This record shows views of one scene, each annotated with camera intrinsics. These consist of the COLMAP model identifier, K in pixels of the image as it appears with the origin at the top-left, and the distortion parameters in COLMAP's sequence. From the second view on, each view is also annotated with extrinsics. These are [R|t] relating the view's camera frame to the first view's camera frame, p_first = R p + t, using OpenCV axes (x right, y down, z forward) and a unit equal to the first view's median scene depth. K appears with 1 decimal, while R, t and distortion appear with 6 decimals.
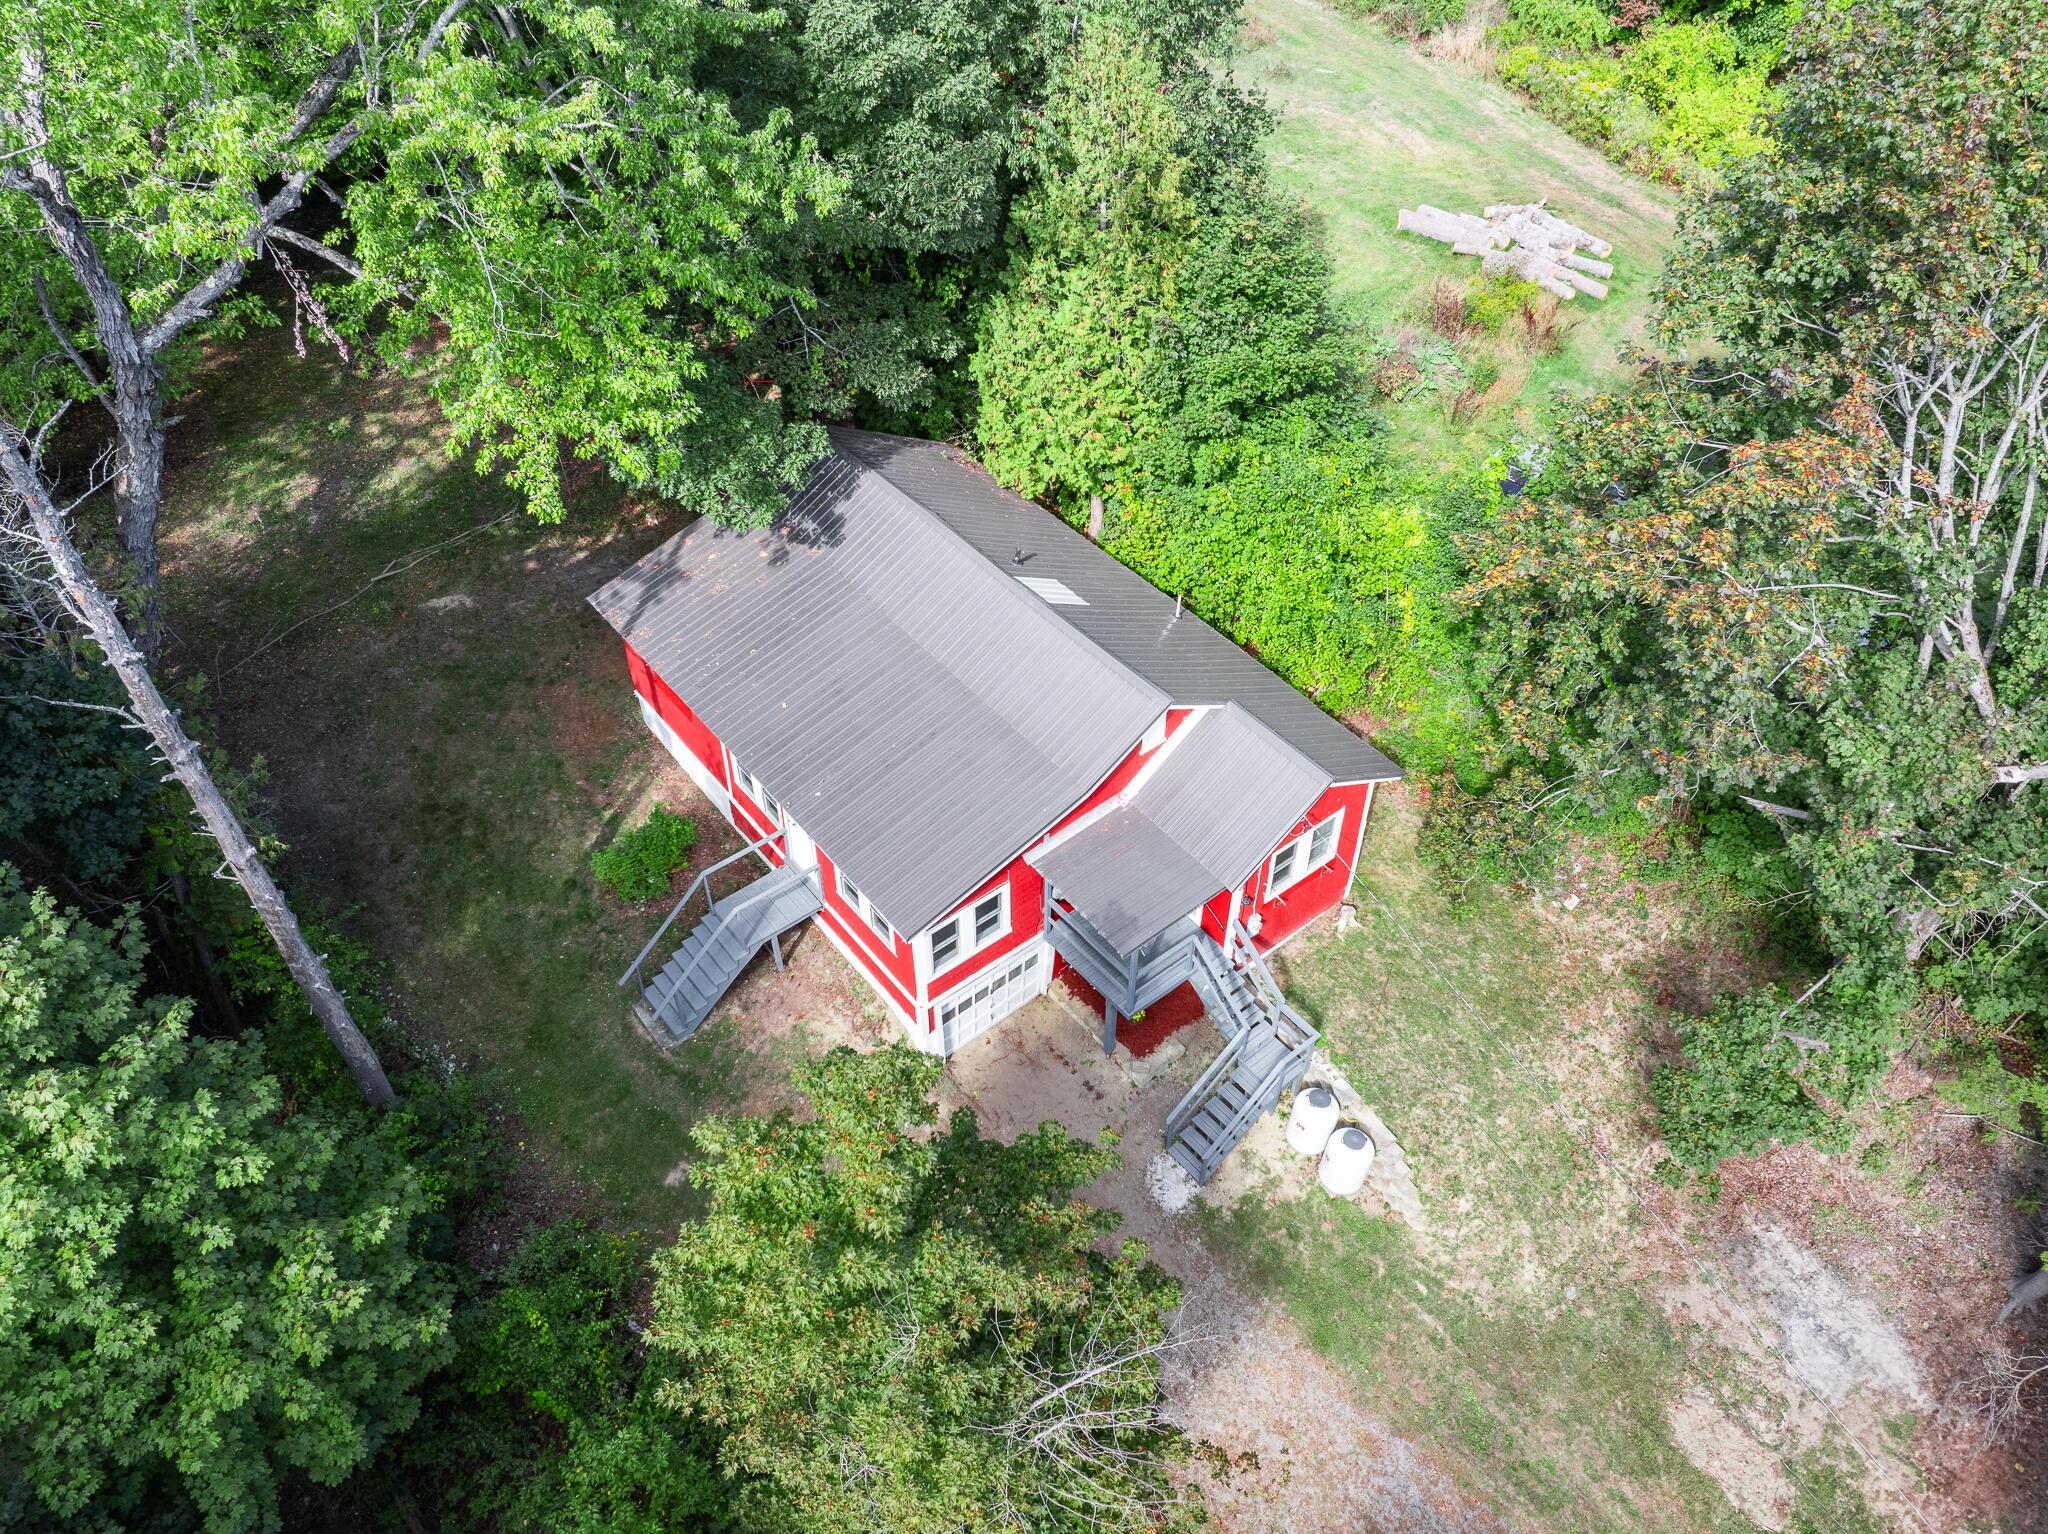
lens RADIAL K [[1527.8, 0, 1020.3], [0, 1527.8, 695.3], [0, 0, 1]] dist [-0.050883, 0.014096]
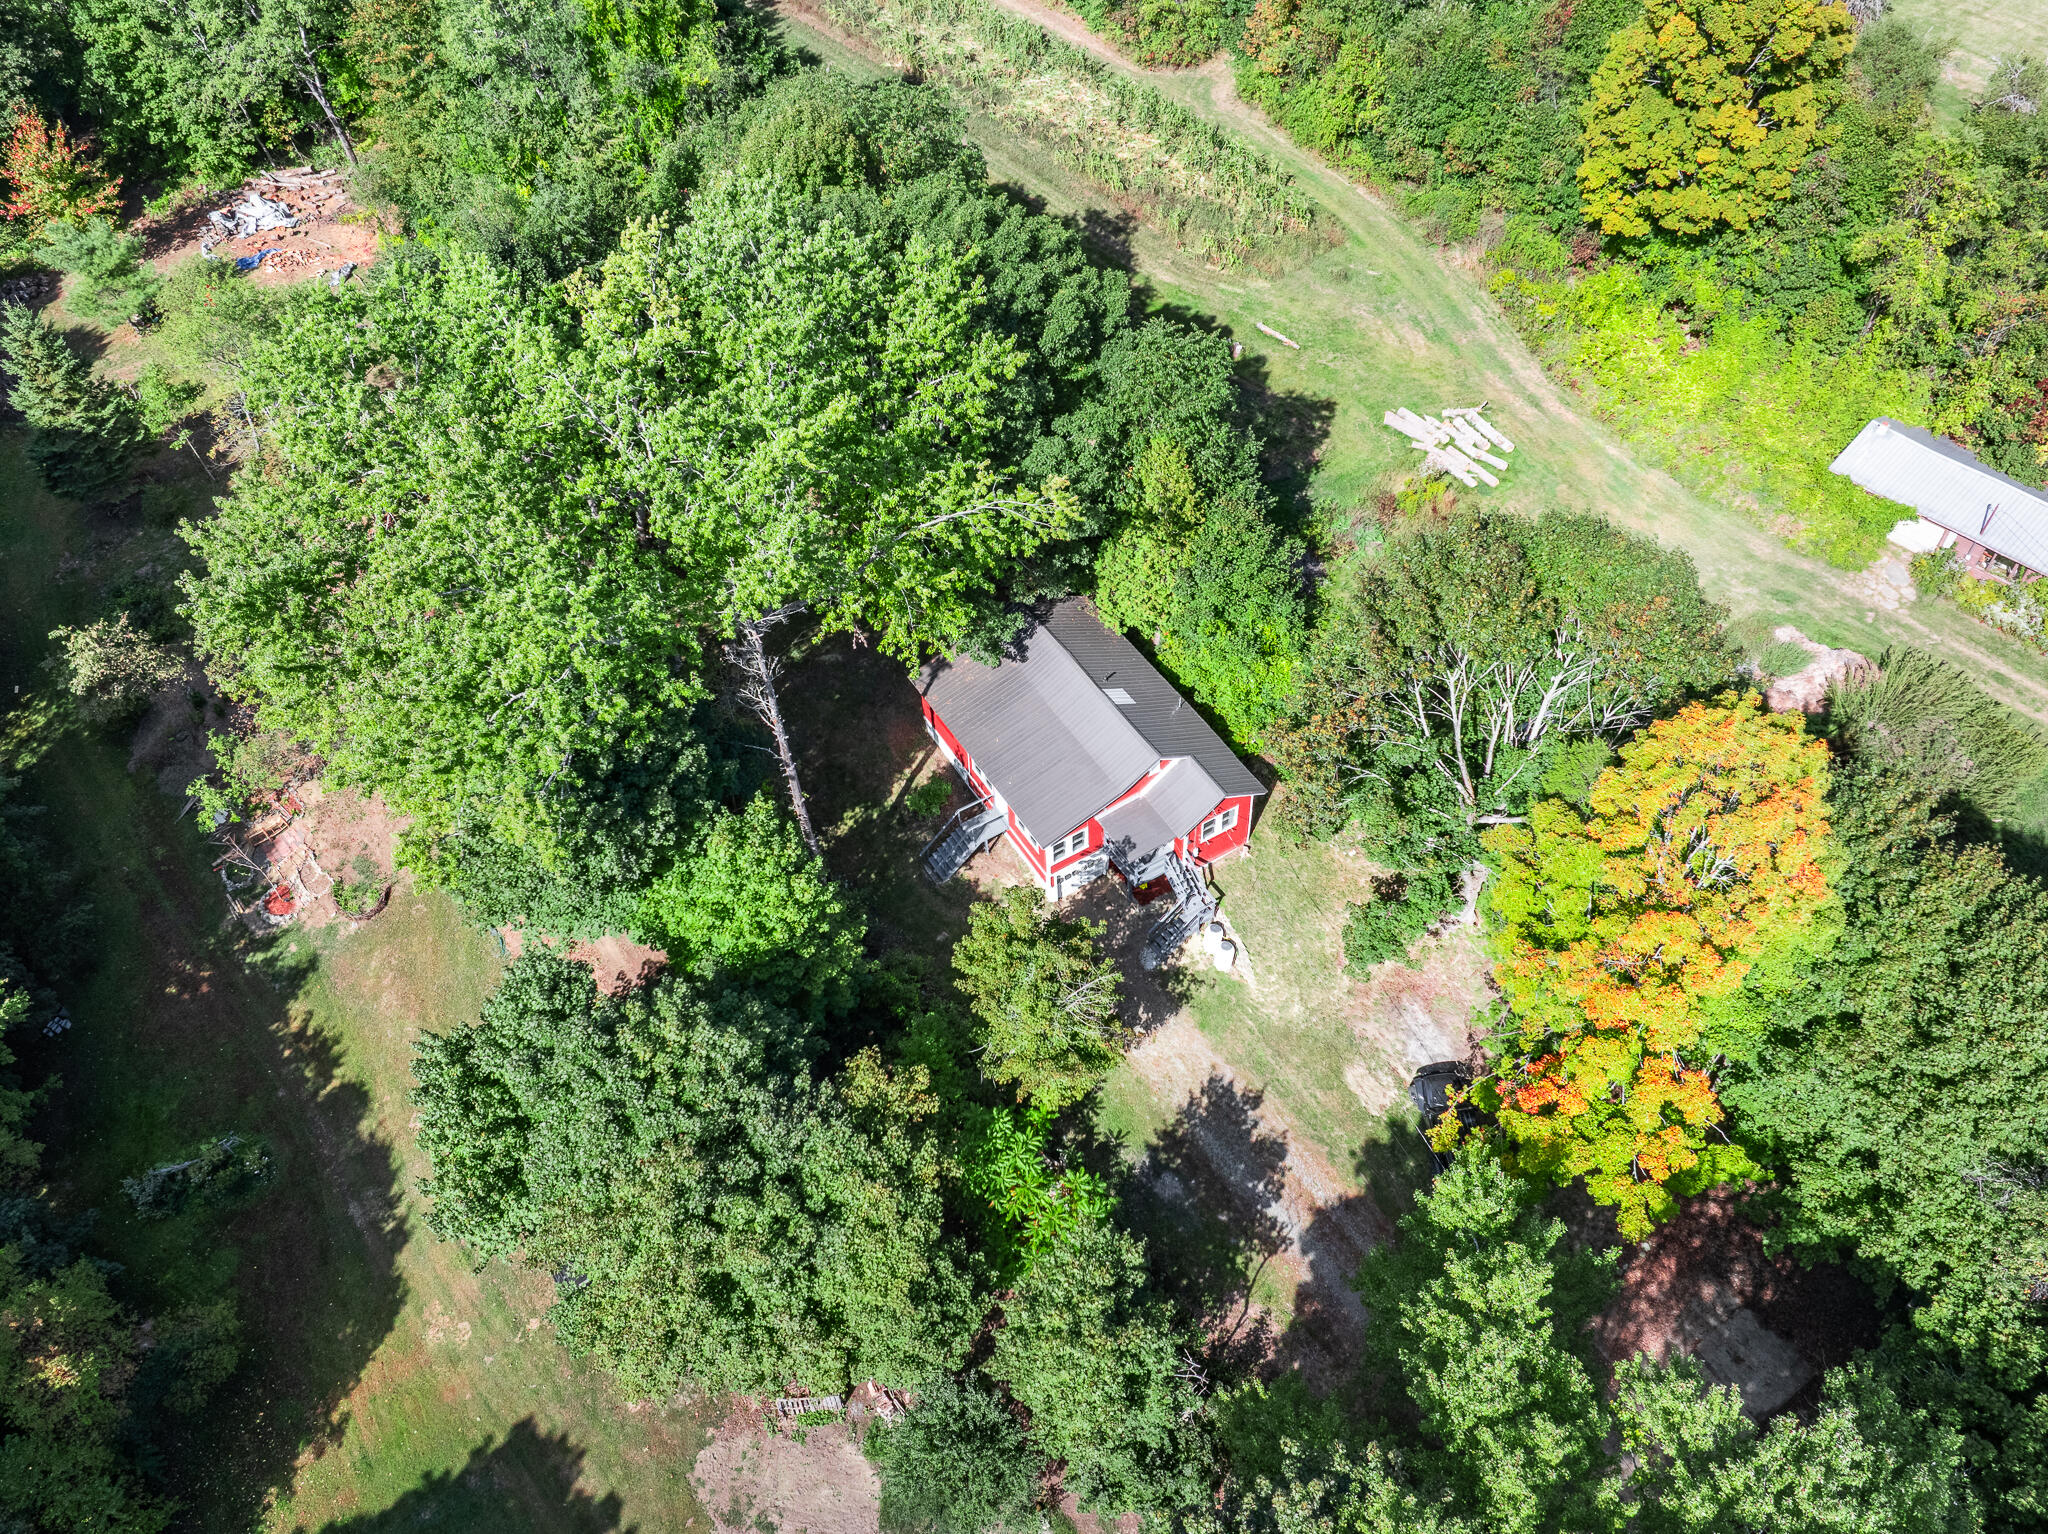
lens RADIAL K [[1527.8, 0, 1020.3], [0, 1527.8, 695.3], [0, 0, 1]] dist [-0.050883, 0.014096]
pose [[0.991496, 0.069330, -0.110129, 0.130117], [-0.060254, 0.994667, 0.083707, -0.260867], [0.115346, -0.076360, 0.990386, -1.285199]]
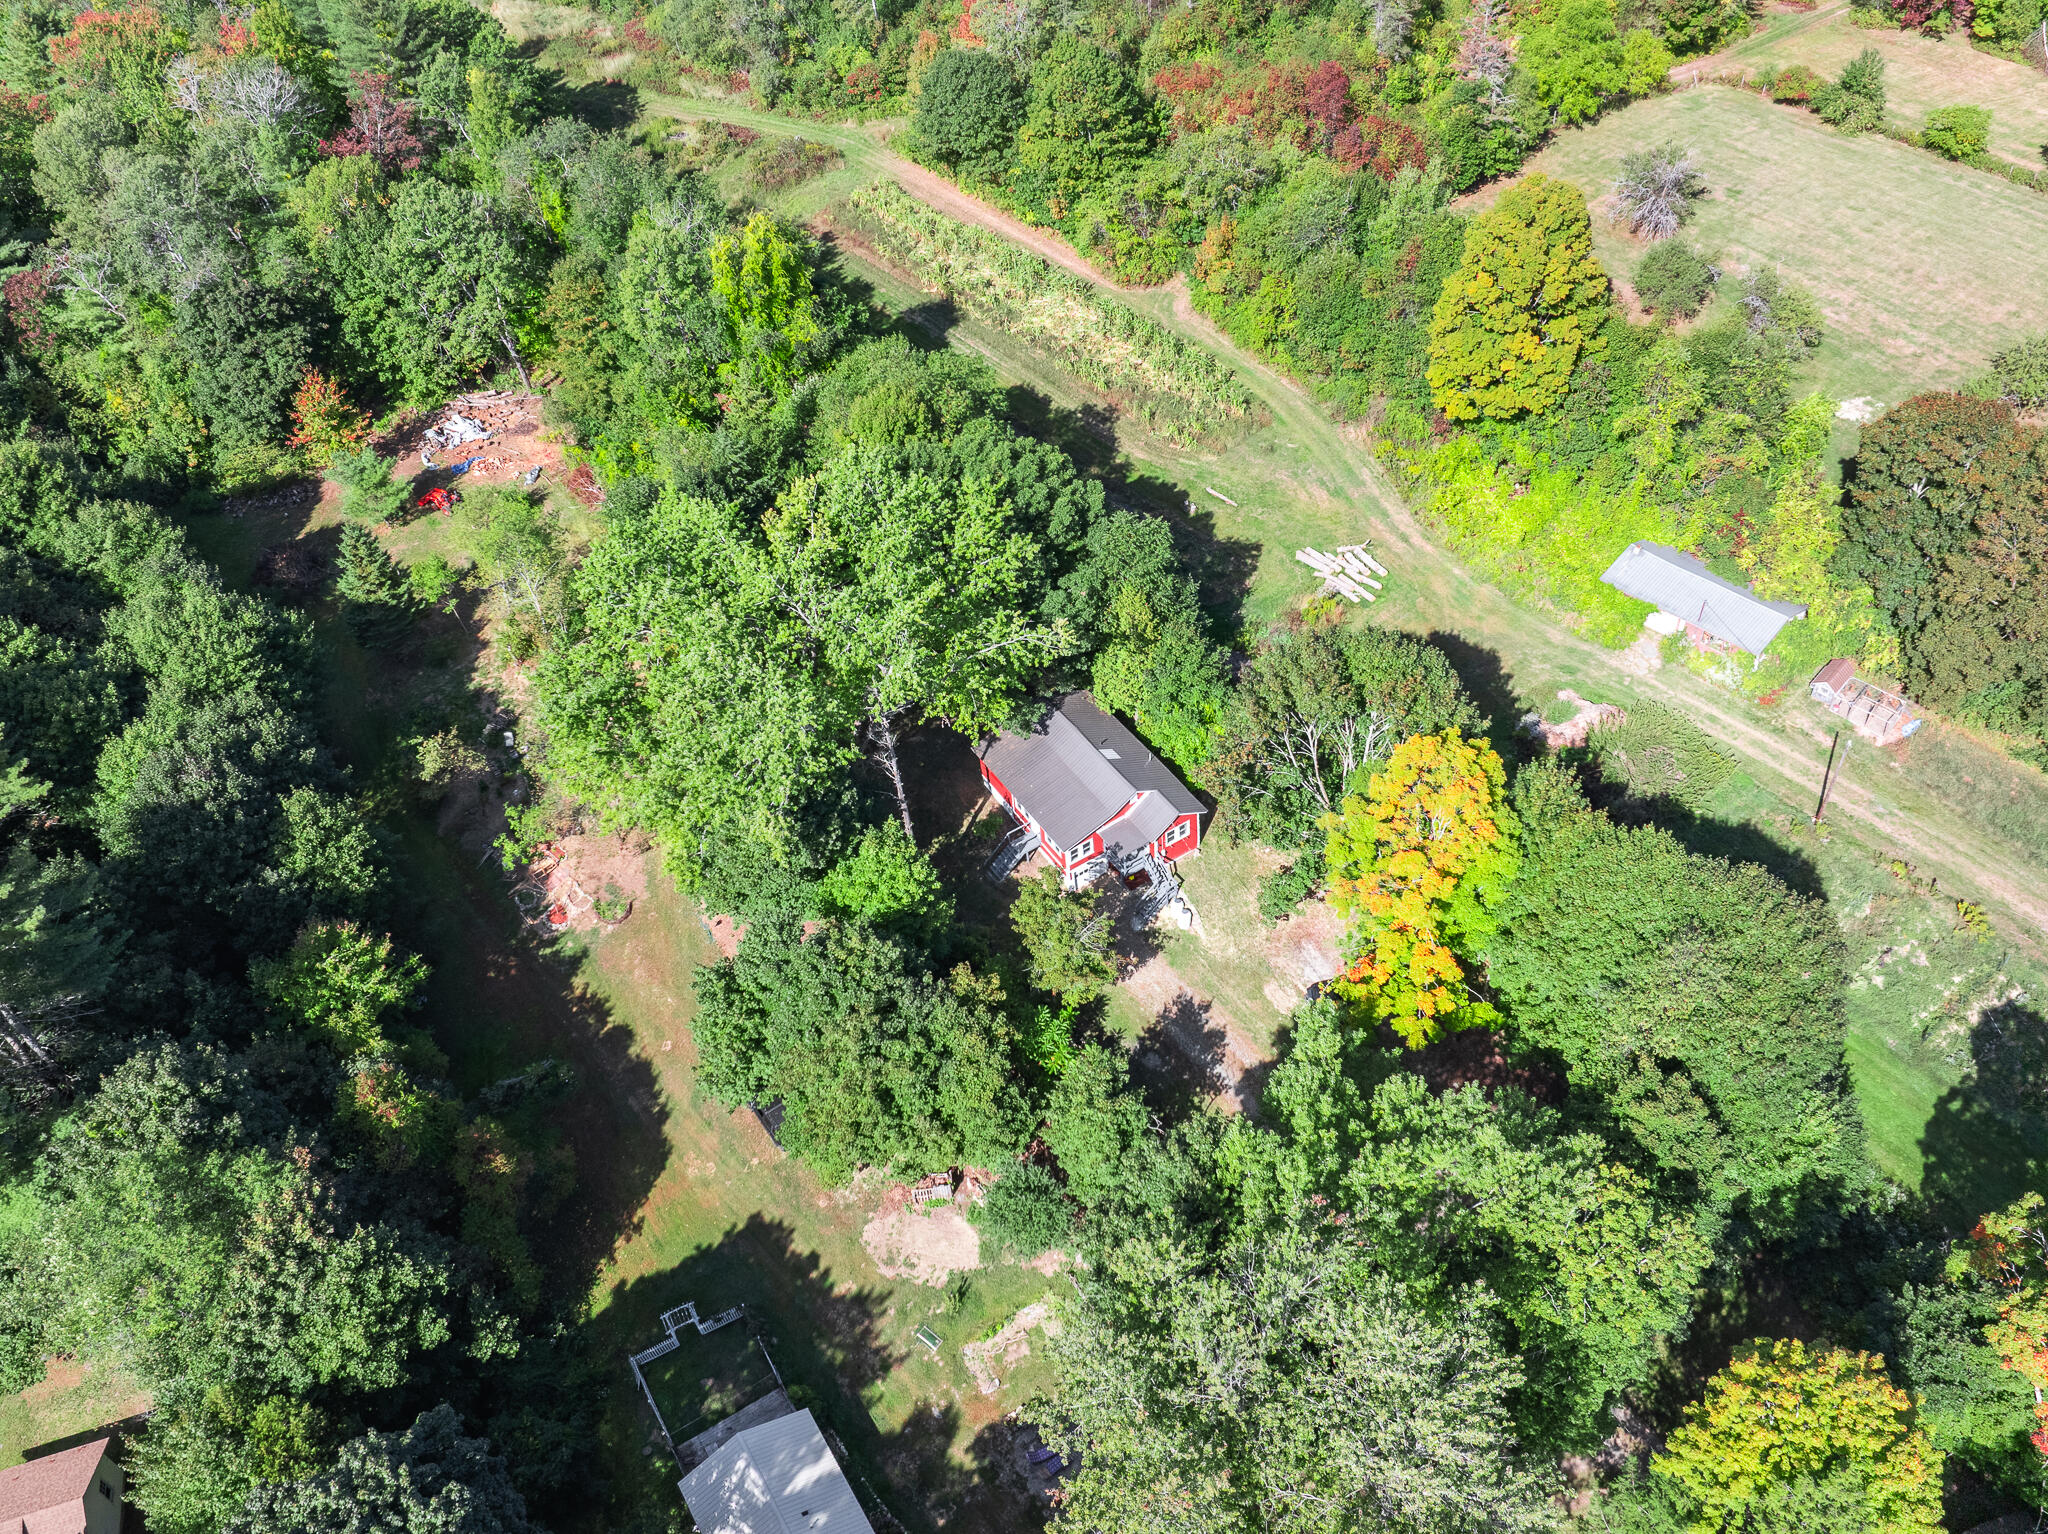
lens RADIAL K [[1527.8, 0, 1020.3], [0, 1527.8, 695.3], [0, 0, 1]] dist [-0.050883, 0.014096]
pose [[0.991073, 0.020512, -0.131729, 0.285471], [-0.018059, 0.999641, 0.019790, -0.278292], [0.132088, -0.017235, 0.991088, -2.543059]]
